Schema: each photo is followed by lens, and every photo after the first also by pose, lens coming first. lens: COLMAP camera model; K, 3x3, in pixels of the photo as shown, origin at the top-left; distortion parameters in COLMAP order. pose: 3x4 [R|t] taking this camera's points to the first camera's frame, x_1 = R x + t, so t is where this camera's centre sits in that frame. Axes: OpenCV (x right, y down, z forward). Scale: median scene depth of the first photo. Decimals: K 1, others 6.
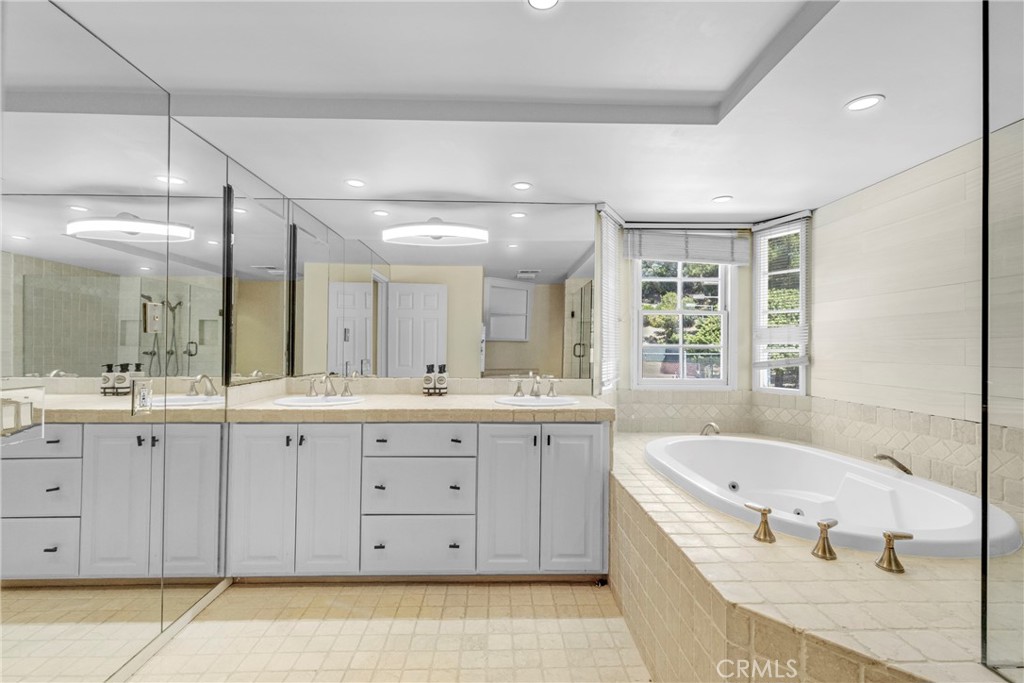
lens RADIAL K [[457.9, 0, 514.0], [0, 457.9, 343.0], [0, 0, 1]] dist [0.004235, 0.000089]
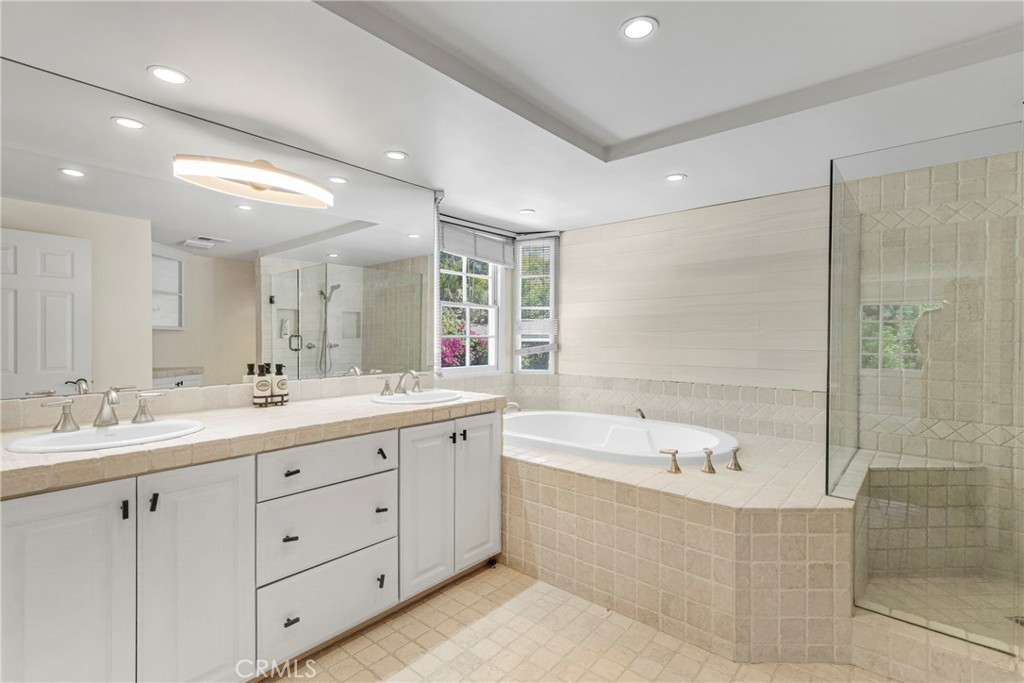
lens RADIAL K [[473.3, 0, 511.2], [0, 473.3, 342.4], [0, 0, 1]] dist [0.004602, 0.000715]
pose [[0.674888, -0.014150, 0.737784, -0.474150], [-0.004040, 0.999730, 0.022869, -0.005827], [-0.737909, -0.018415, 0.674649, 0.204422]]
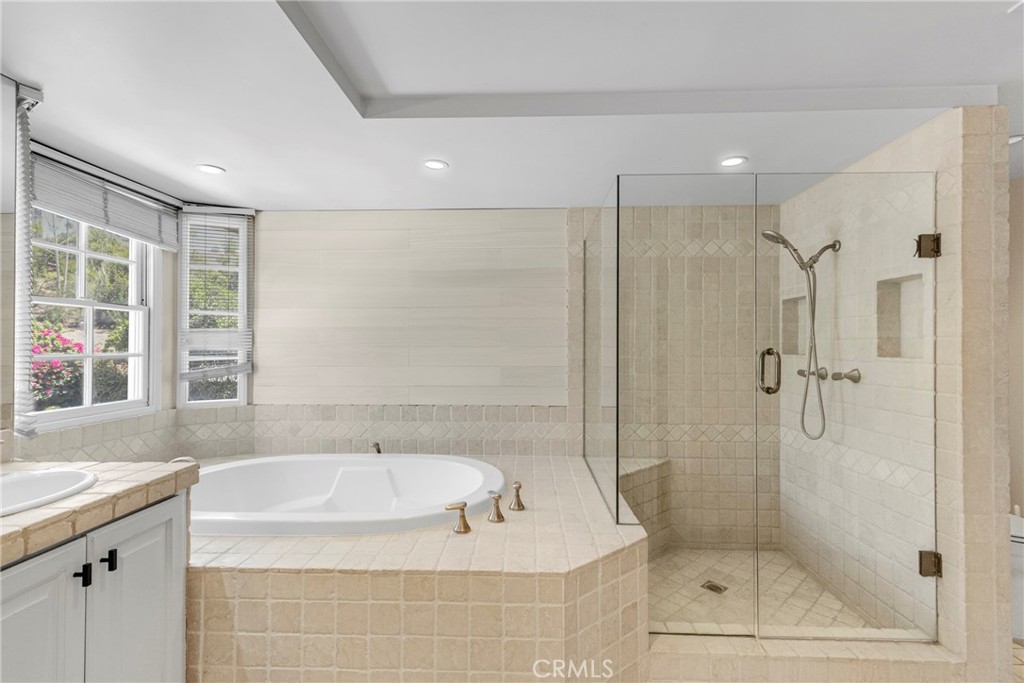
lens RADIAL K [[473.3, 0, 511.2], [0, 473.3, 342.4], [0, 0, 1]] dist [0.004602, 0.000715]
pose [[0.067024, -0.001339, 0.997750, -0.324956], [-0.008216, 0.999964, 0.001894, -0.021842], [-0.997718, -0.008325, 0.067011, 0.430407]]
